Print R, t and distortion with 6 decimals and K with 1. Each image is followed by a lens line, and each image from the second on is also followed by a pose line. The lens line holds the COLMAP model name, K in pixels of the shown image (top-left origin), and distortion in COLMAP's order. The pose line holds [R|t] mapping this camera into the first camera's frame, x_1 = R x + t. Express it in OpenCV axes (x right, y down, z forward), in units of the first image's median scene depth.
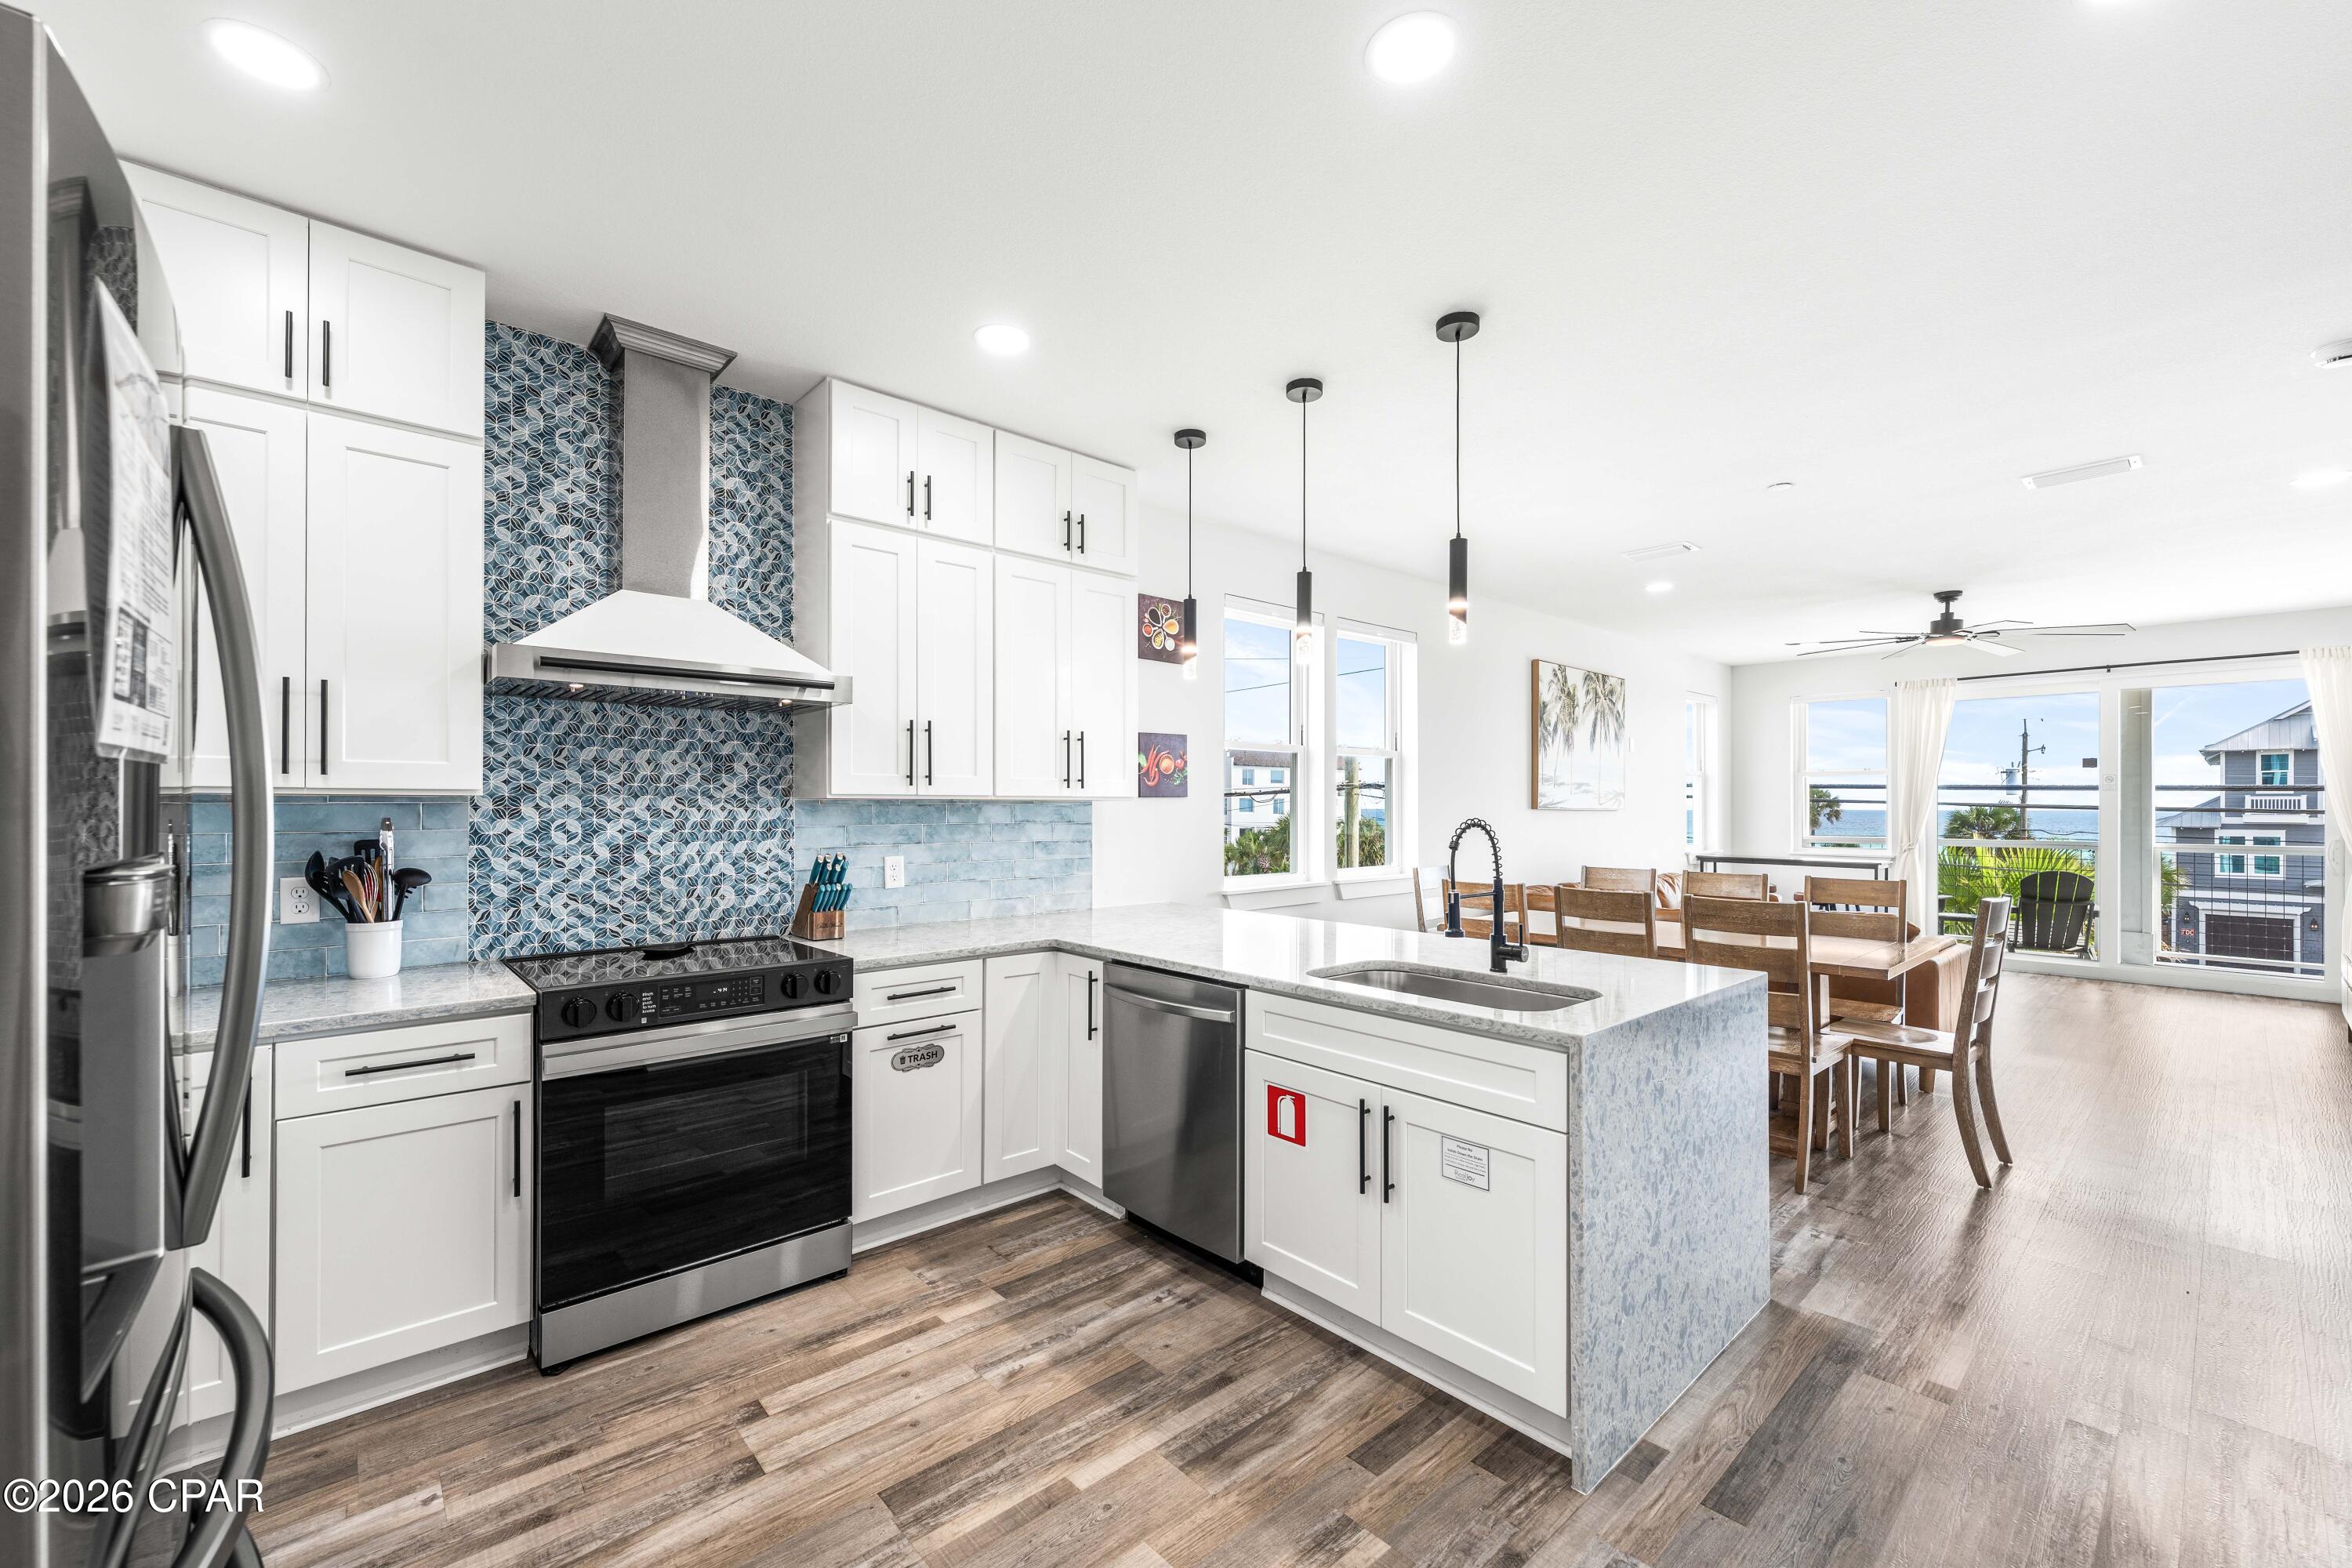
lens RADIAL K [[945.0, 0, 1175.3], [0, 945.0, 802.5], [0, 0, 1]] dist [0.000183, -0.000277]
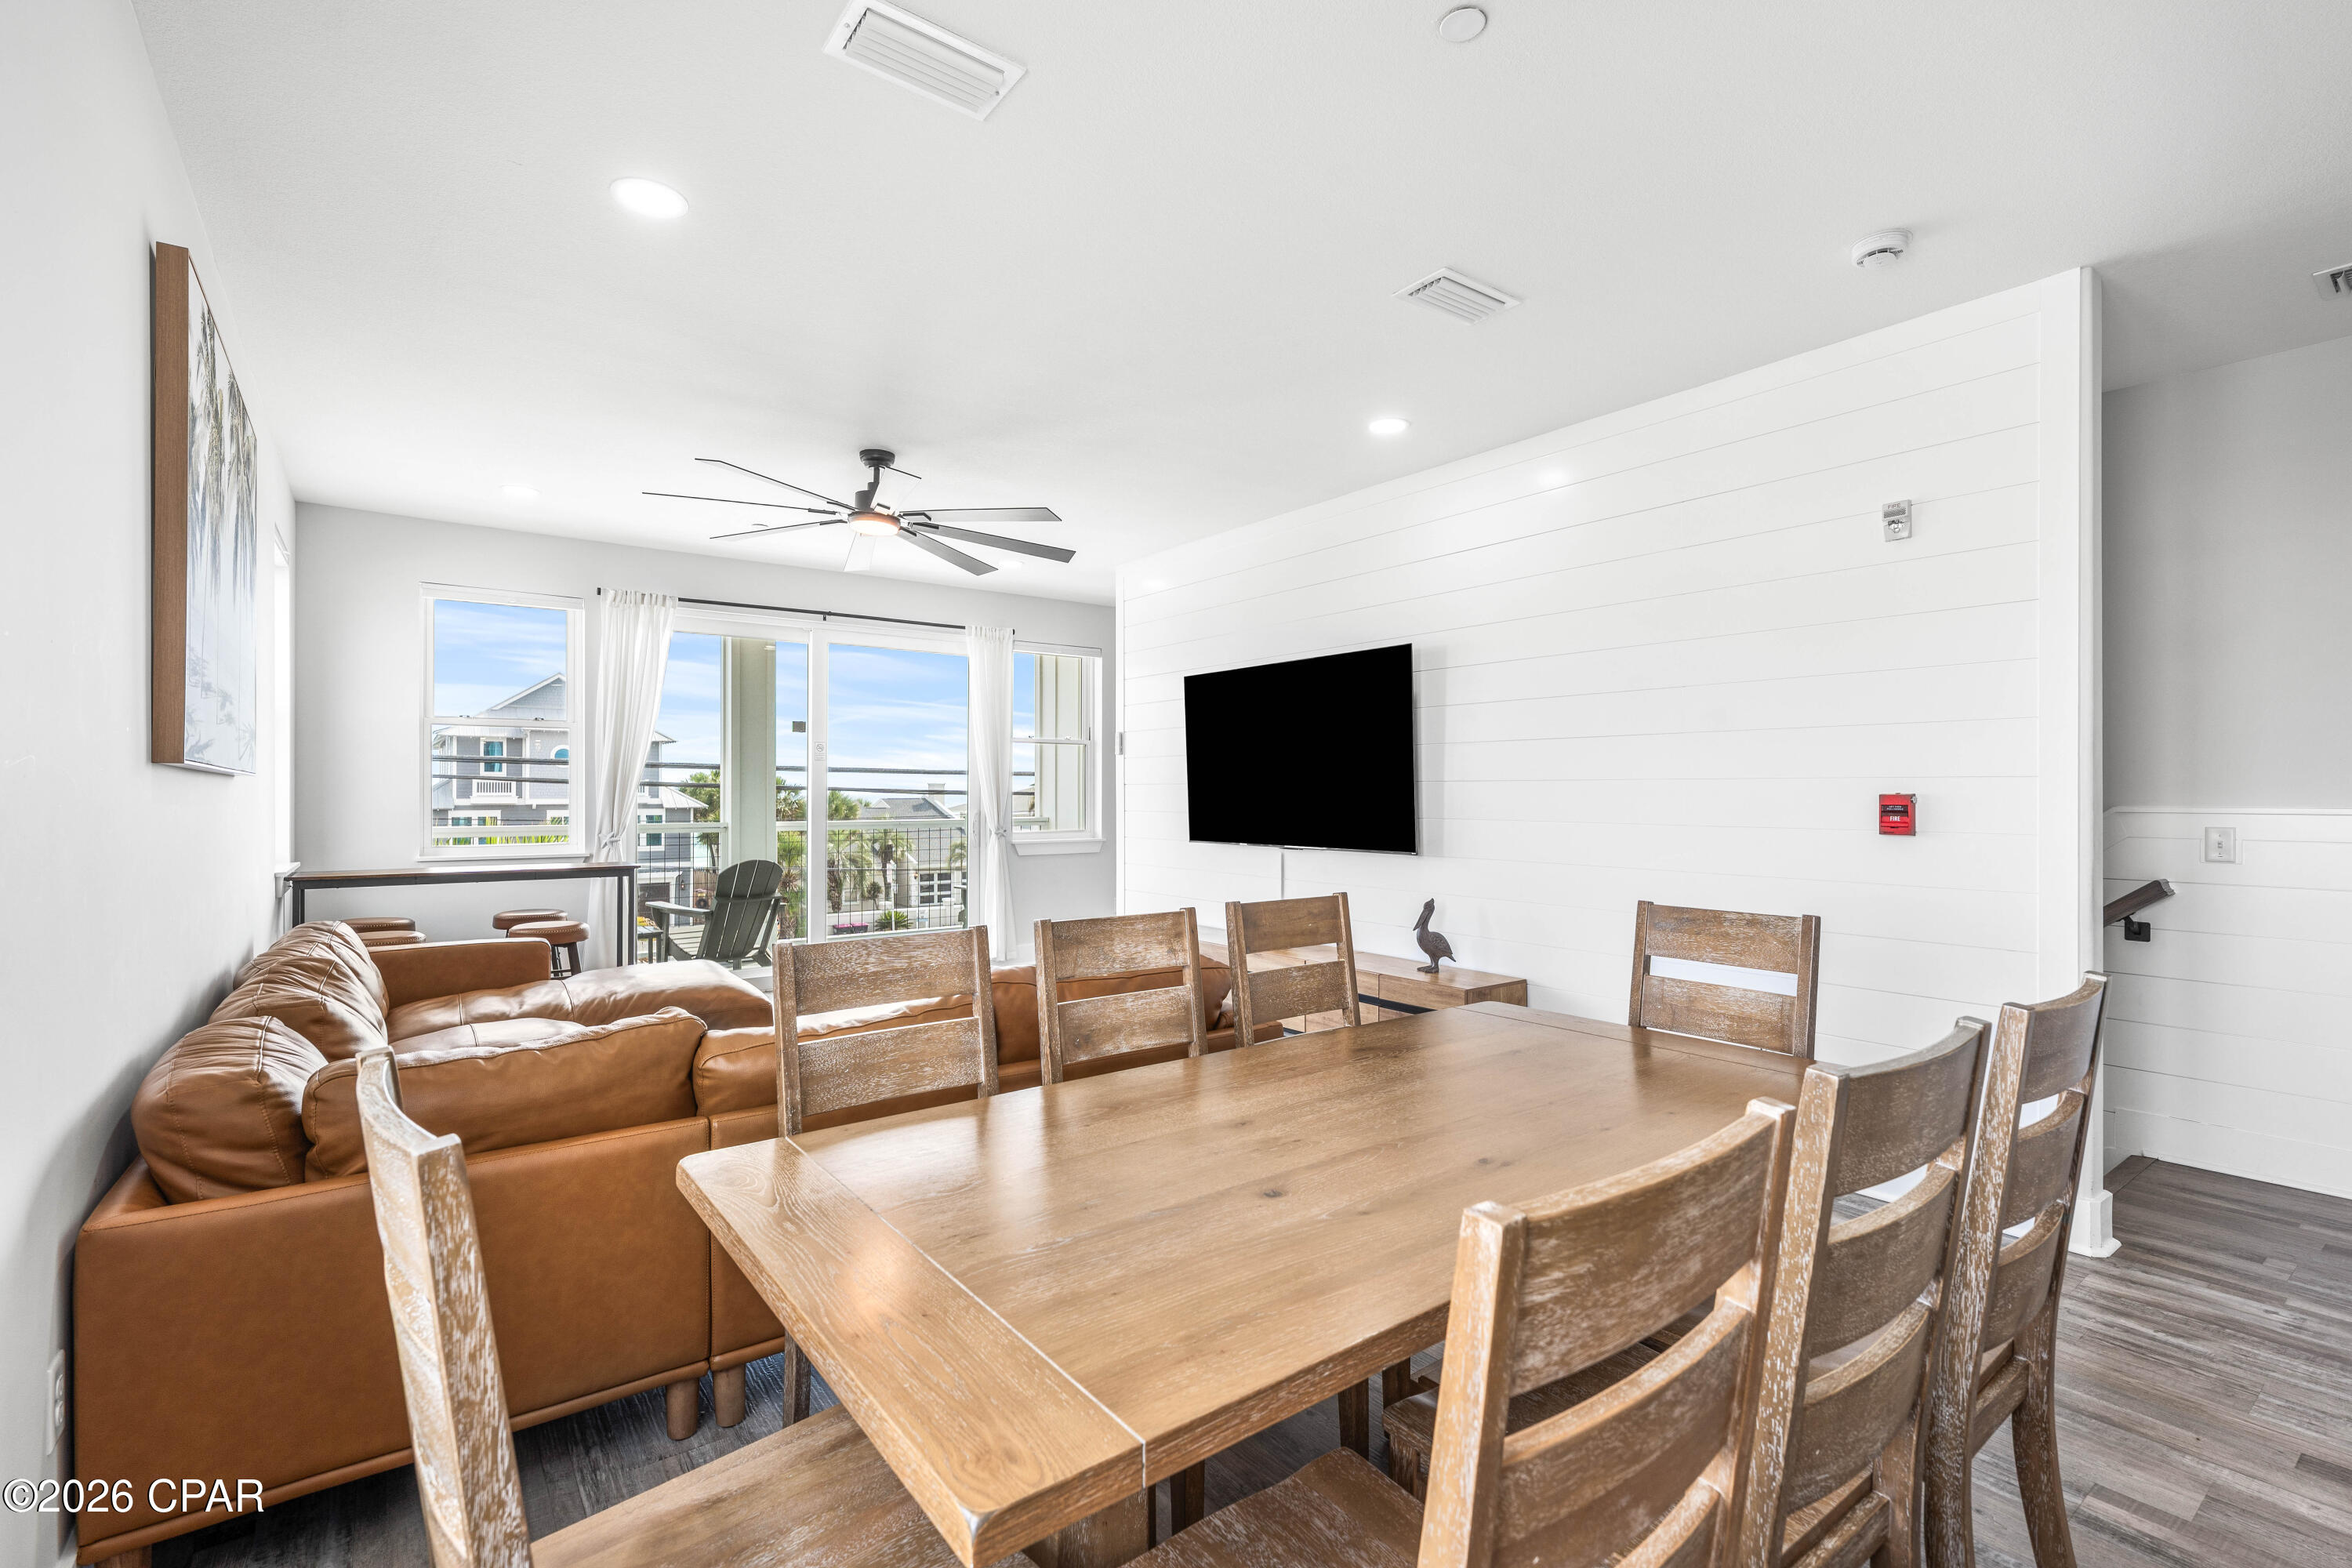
lens RADIAL K [[1047.8, 0, 1177.7], [0, 1047.8, 792.1], [0, 0, 1]] dist [-0.000275, -0.000030]
pose [[0.081798, -0.001609, 0.996648, 0.142938], [-0.004453, 0.999988, 0.001980, 0.022023], [-0.996639, -0.004600, 0.081790, 1.078969]]
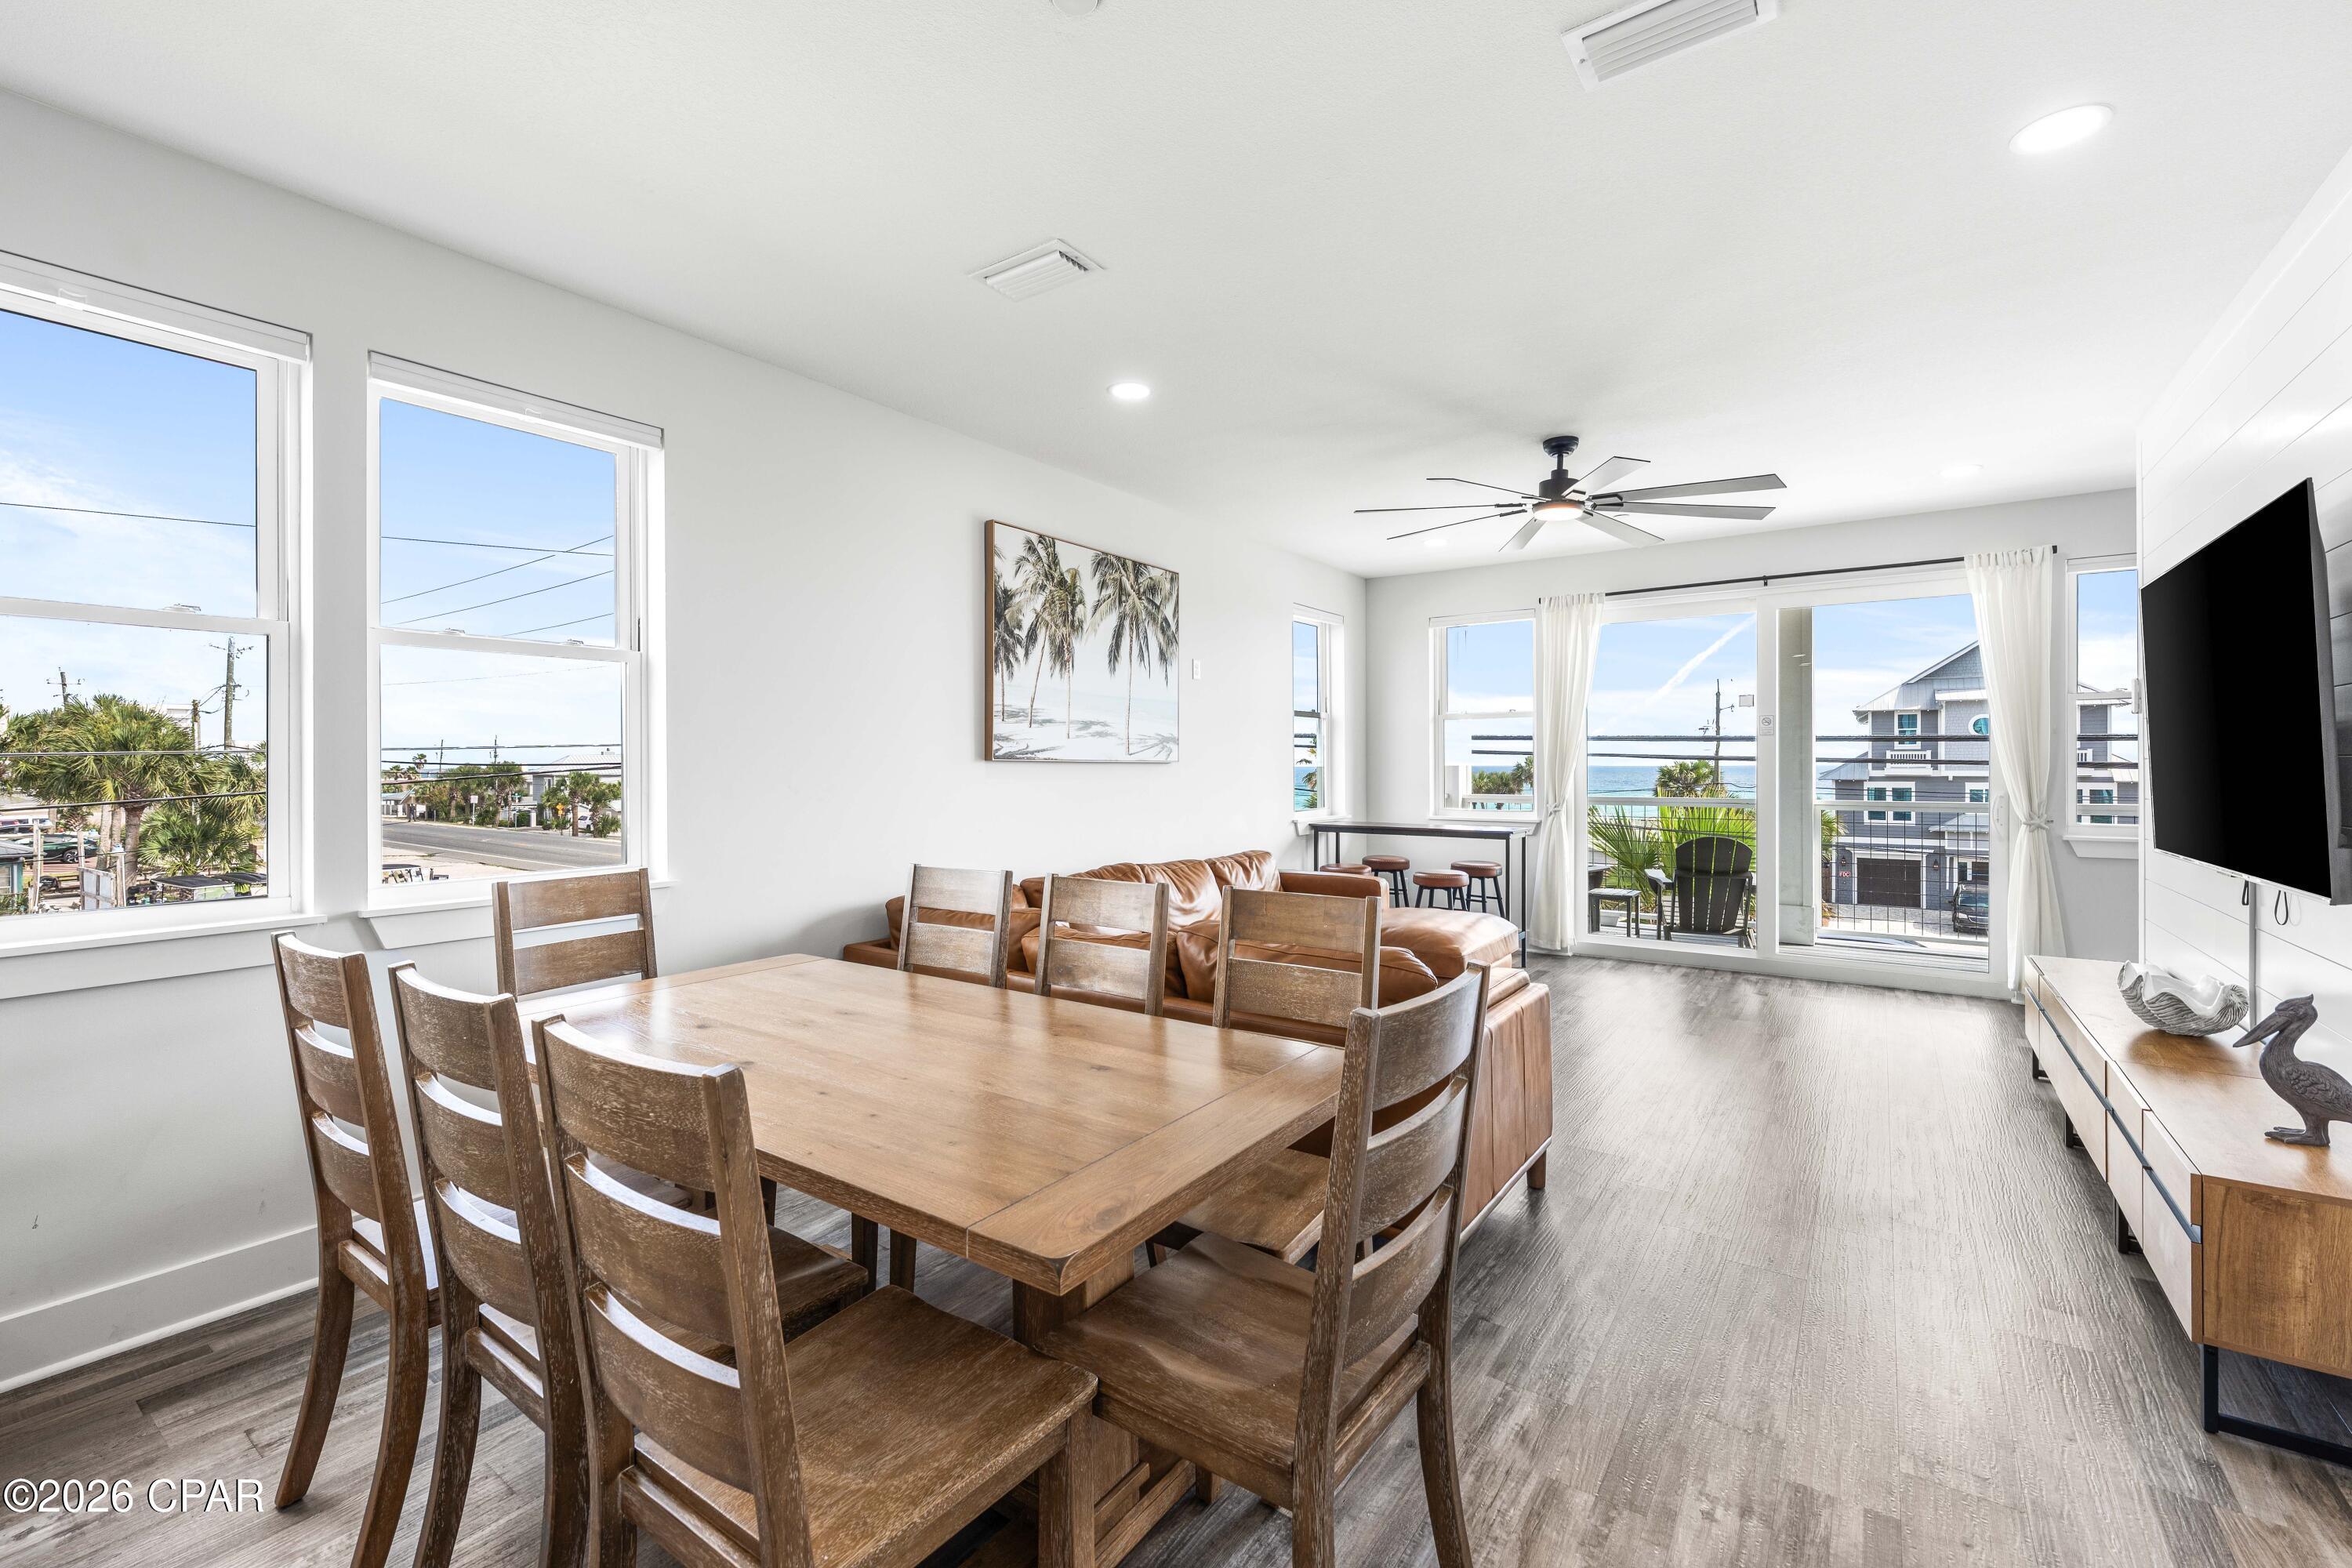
lens RADIAL K [[983.8, 0, 1181.1], [0, 983.8, 765.5], [0, 0, 1]] dist [-0.001061, 0.000409]
pose [[0.974283, -0.004408, 0.225283, 0.578669], [0.003377, 0.999982, 0.004965, 0.012057], [-0.225301, -0.004076, 0.974281, 0.547698]]
